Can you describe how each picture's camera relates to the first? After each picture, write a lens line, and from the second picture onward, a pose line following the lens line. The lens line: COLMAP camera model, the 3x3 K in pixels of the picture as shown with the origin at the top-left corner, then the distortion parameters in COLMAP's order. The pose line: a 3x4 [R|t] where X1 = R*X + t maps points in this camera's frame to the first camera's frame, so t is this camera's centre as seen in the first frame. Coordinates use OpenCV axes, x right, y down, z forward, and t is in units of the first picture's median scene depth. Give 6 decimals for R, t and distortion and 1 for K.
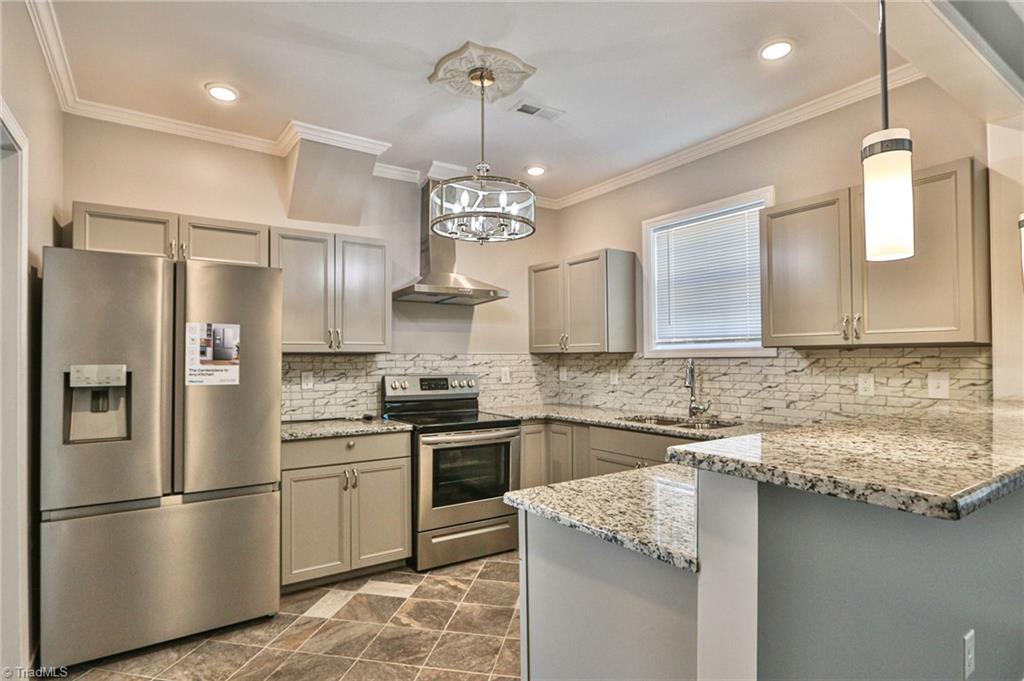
lens RADIAL K [[528.5, 0, 511.1], [0, 528.5, 353.0], [0, 0, 1]] dist [-0.014909, 0.002436]
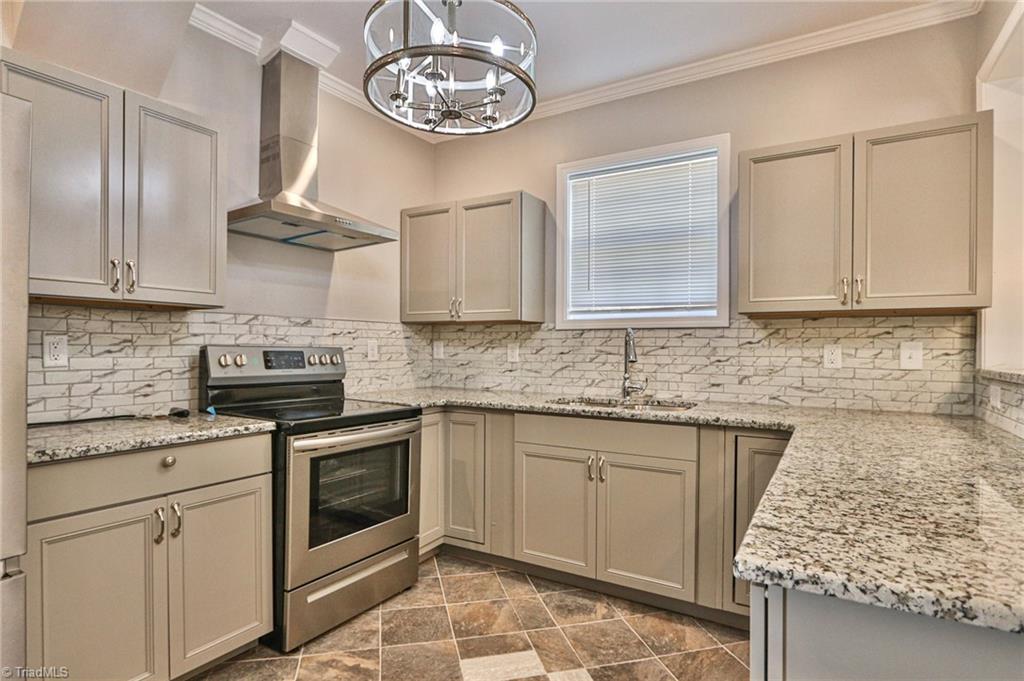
lens RADIAL K [[528.5, 0, 511.1], [0, 528.5, 353.0], [0, 0, 1]] dist [-0.014909, 0.002436]
pose [[0.911610, 0.007457, 0.410988, -0.192275], [-0.017194, 0.999652, 0.020001, 0.038527], [-0.410696, -0.025299, 0.911421, 0.326925]]
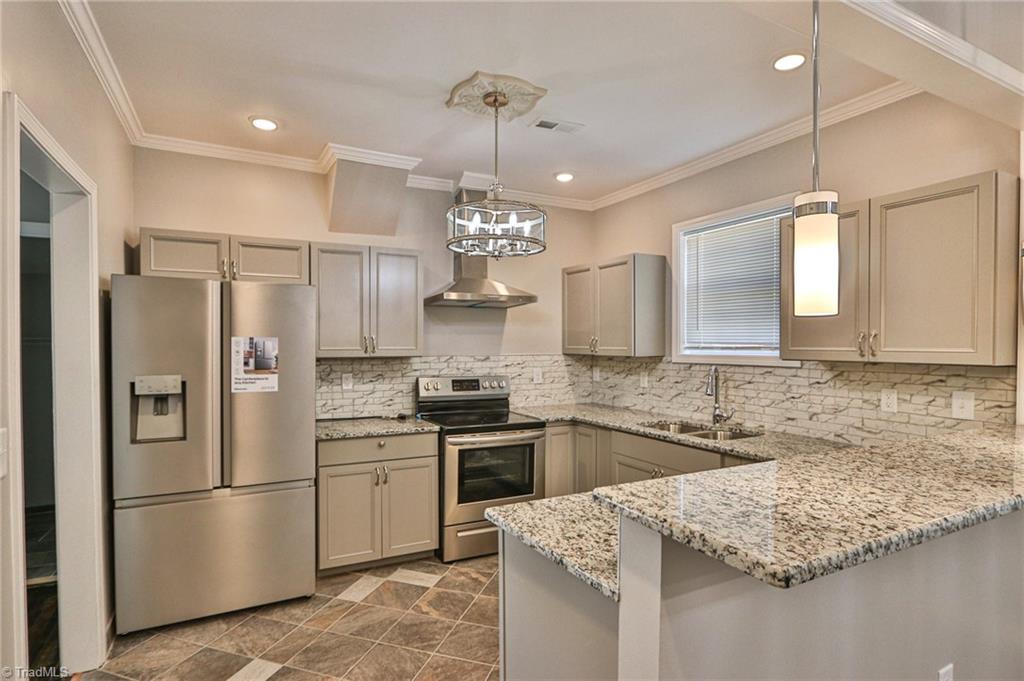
lens RADIAL K [[528.5, 0, 511.1], [0, 528.5, 353.0], [0, 0, 1]] dist [-0.014909, 0.002436]
pose [[0.992760, 0.008980, -0.119777, 0.083776], [-0.005384, 0.999526, 0.030312, -0.045147], [0.119992, -0.029448, 0.992338, -0.036064]]
